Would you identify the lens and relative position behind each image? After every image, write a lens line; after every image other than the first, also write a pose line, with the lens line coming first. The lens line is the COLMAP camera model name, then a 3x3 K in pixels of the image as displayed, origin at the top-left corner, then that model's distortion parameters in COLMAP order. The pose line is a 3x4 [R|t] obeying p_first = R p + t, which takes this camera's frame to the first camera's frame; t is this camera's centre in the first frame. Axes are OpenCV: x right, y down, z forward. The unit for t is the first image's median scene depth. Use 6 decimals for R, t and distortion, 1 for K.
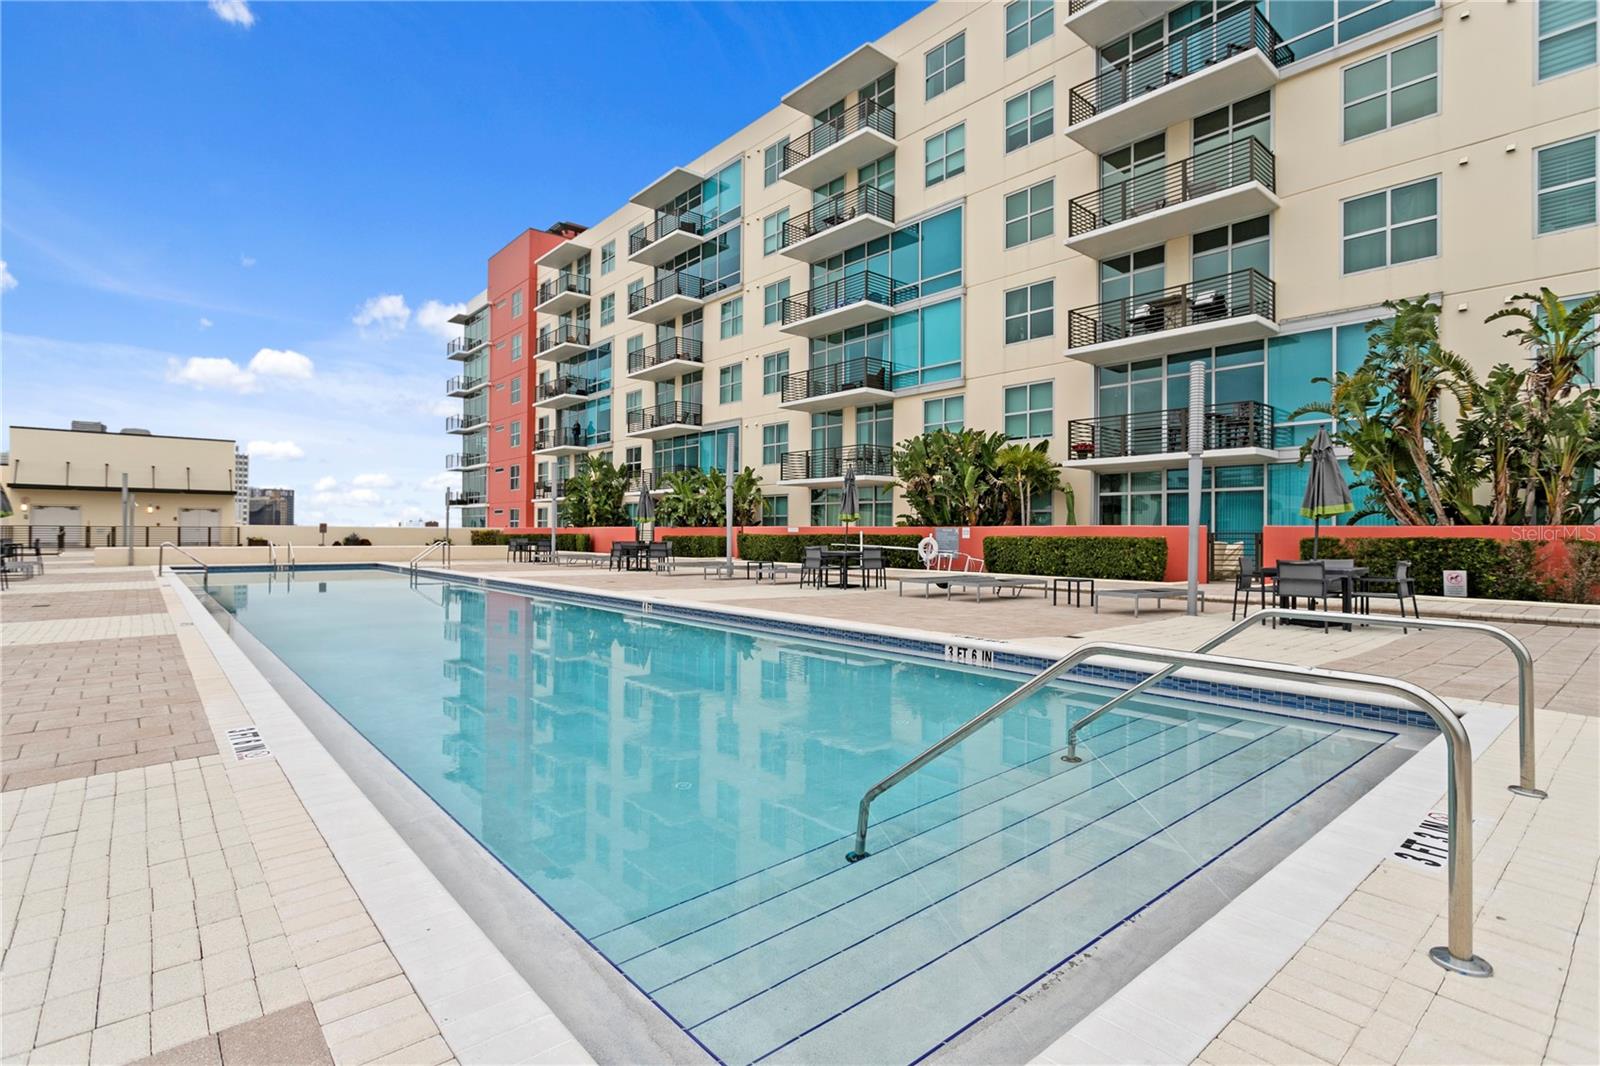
lens RADIAL K [[775.6, 0, 800.0], [0, 775.6, 533.0], [0, 0, 1]] dist [-0.027641, 0.000628]
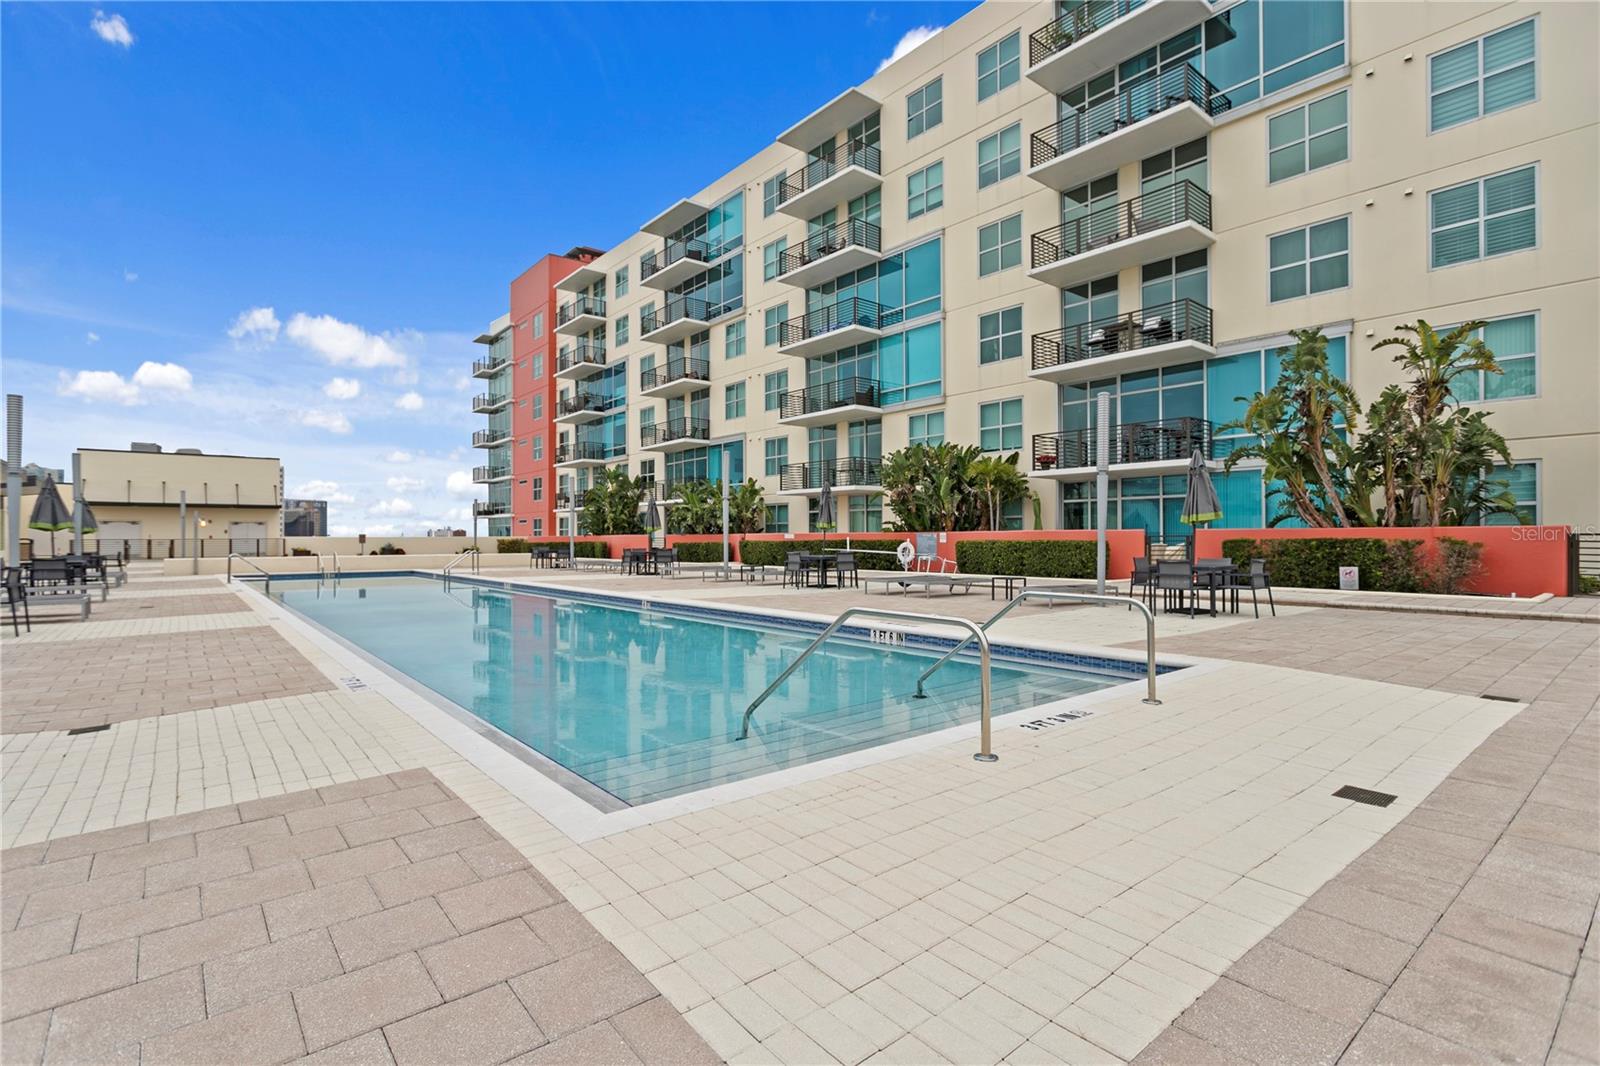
lens RADIAL K [[761.5, 0, 801.7], [0, 761.5, 540.8], [0, 0, 1]] dist [-0.032612, 0.000013]
pose [[0.999727, -0.010449, -0.020895, 0.031581], [0.010527, 0.999938, 0.003579, -0.001467], [0.020857, -0.003798, 0.999775, -0.073833]]
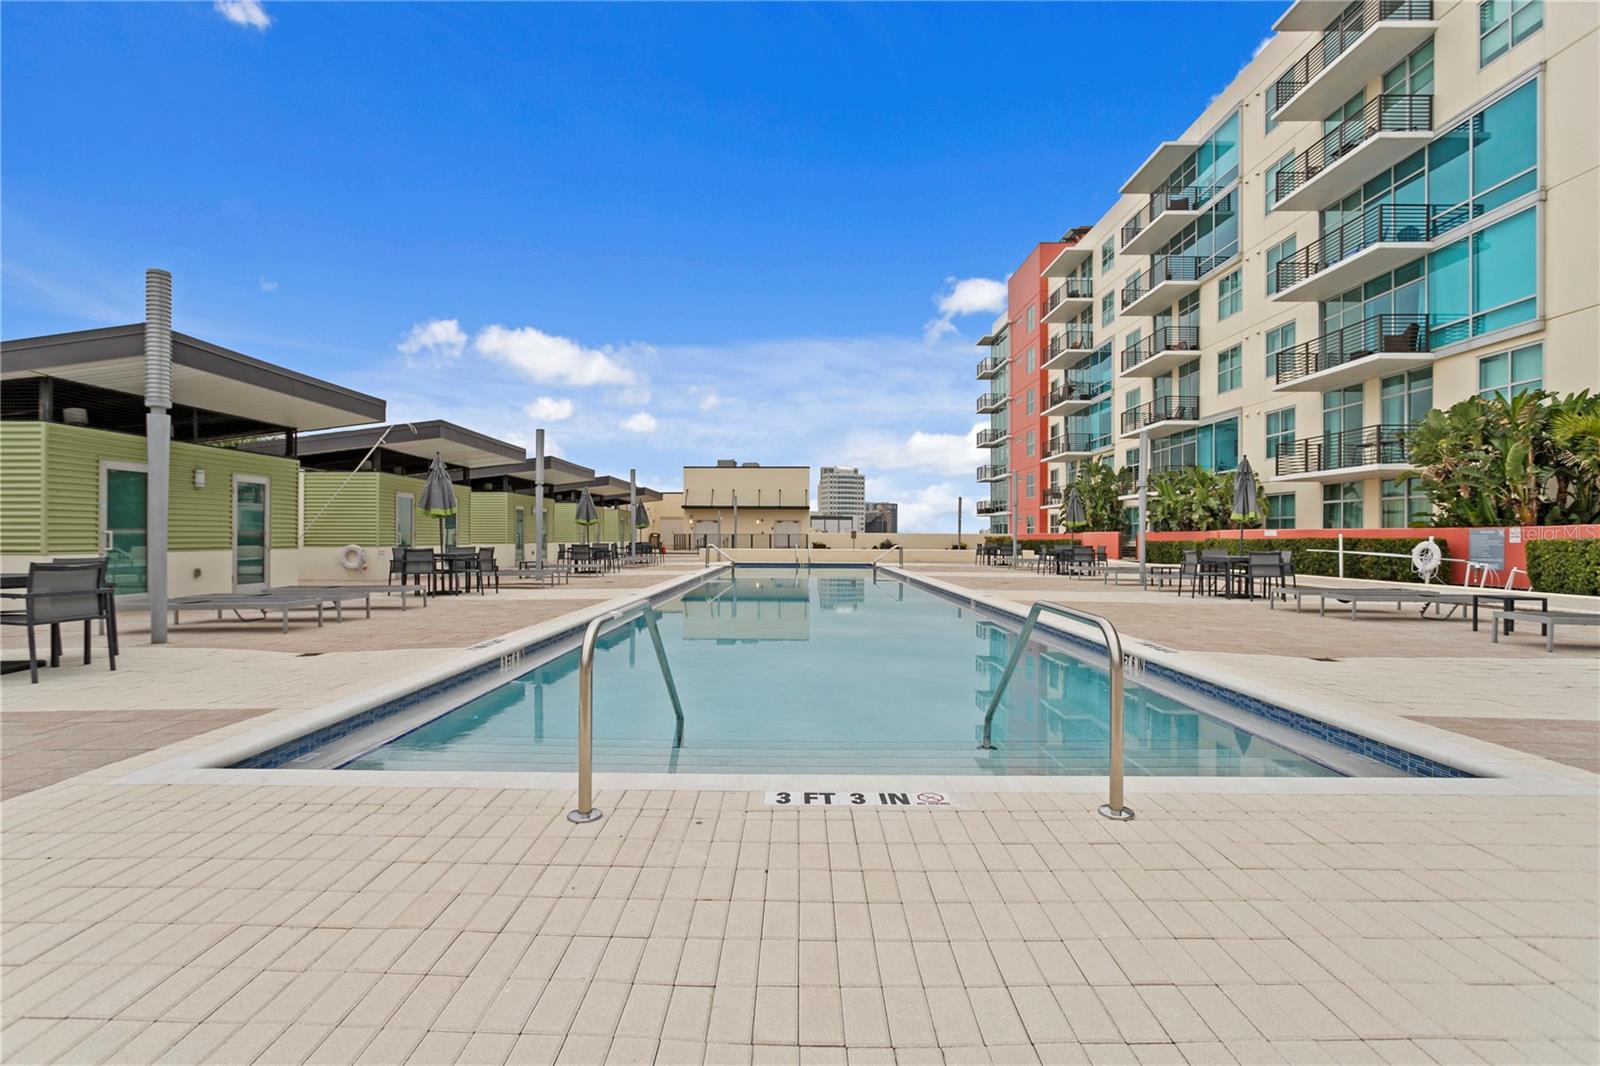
lens RADIAL K [[771.2, 0, 790.3], [0, 771.2, 534.4], [0, 0, 1]] dist [0.001343, -0.000154]
pose [[0.753698, -0.005256, -0.657200, 0.155280], [0.000553, 0.999973, -0.007363, 0.003255], [0.657221, 0.005187, 0.753680, 0.010457]]
